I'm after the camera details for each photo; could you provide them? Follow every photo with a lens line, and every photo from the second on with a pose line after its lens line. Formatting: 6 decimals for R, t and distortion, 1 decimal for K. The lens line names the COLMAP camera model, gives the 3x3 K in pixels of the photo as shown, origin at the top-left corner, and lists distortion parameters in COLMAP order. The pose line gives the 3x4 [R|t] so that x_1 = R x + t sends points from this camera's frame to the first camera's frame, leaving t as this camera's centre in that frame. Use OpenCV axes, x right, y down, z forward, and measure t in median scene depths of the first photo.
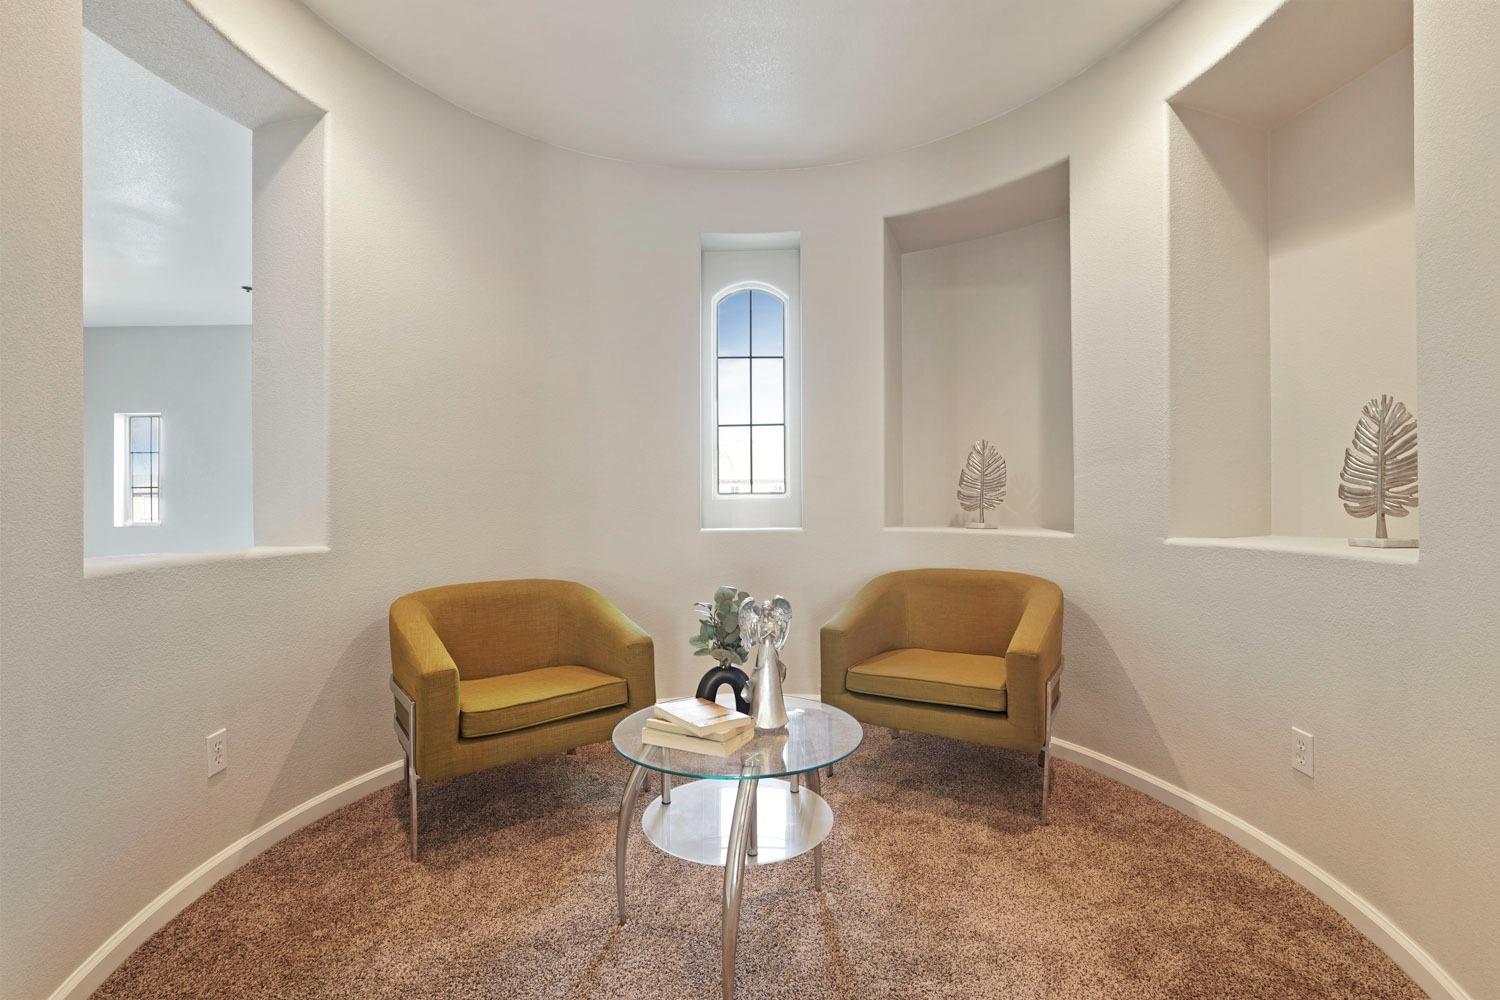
lens RADIAL K [[670.9, 0, 746.2], [0, 670.9, 499.1], [0, 0, 1]] dist [-0.012484, 0.006681]
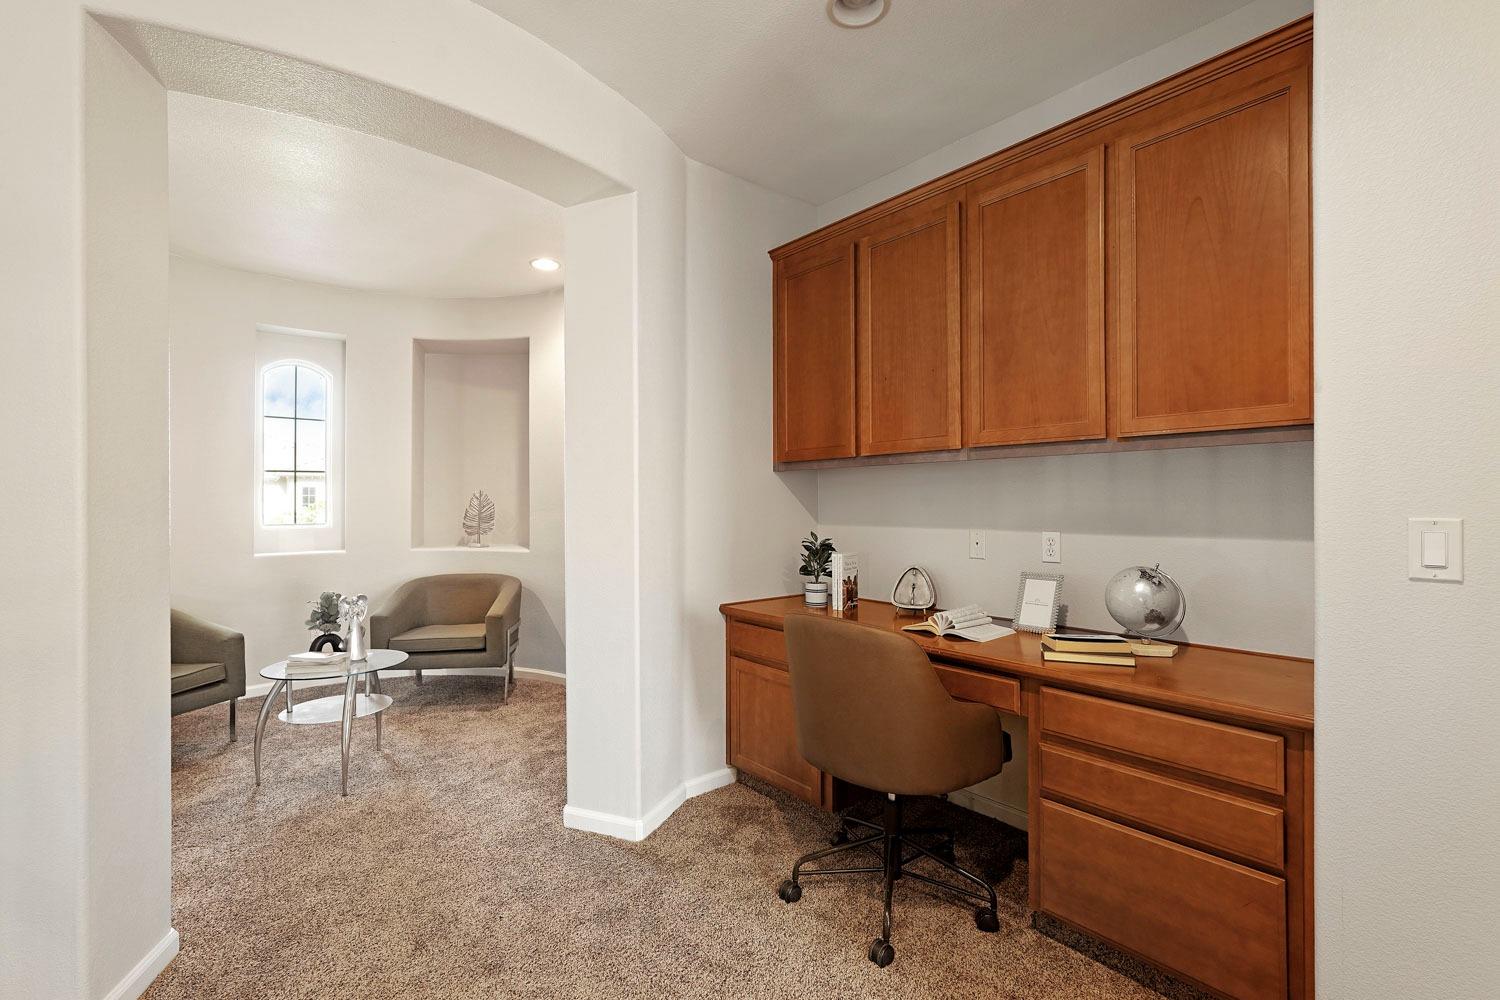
lens RADIAL K [[670.9, 0, 752.3], [0, 670.9, 496.4], [0, 0, 1]] dist [-0.012484, 0.006681]
pose [[0.767302, 0.008588, 0.641229, -0.236399], [-0.005343, 0.999961, -0.006998, -0.095758], [-0.641264, 0.001943, 0.767318, -0.888019]]
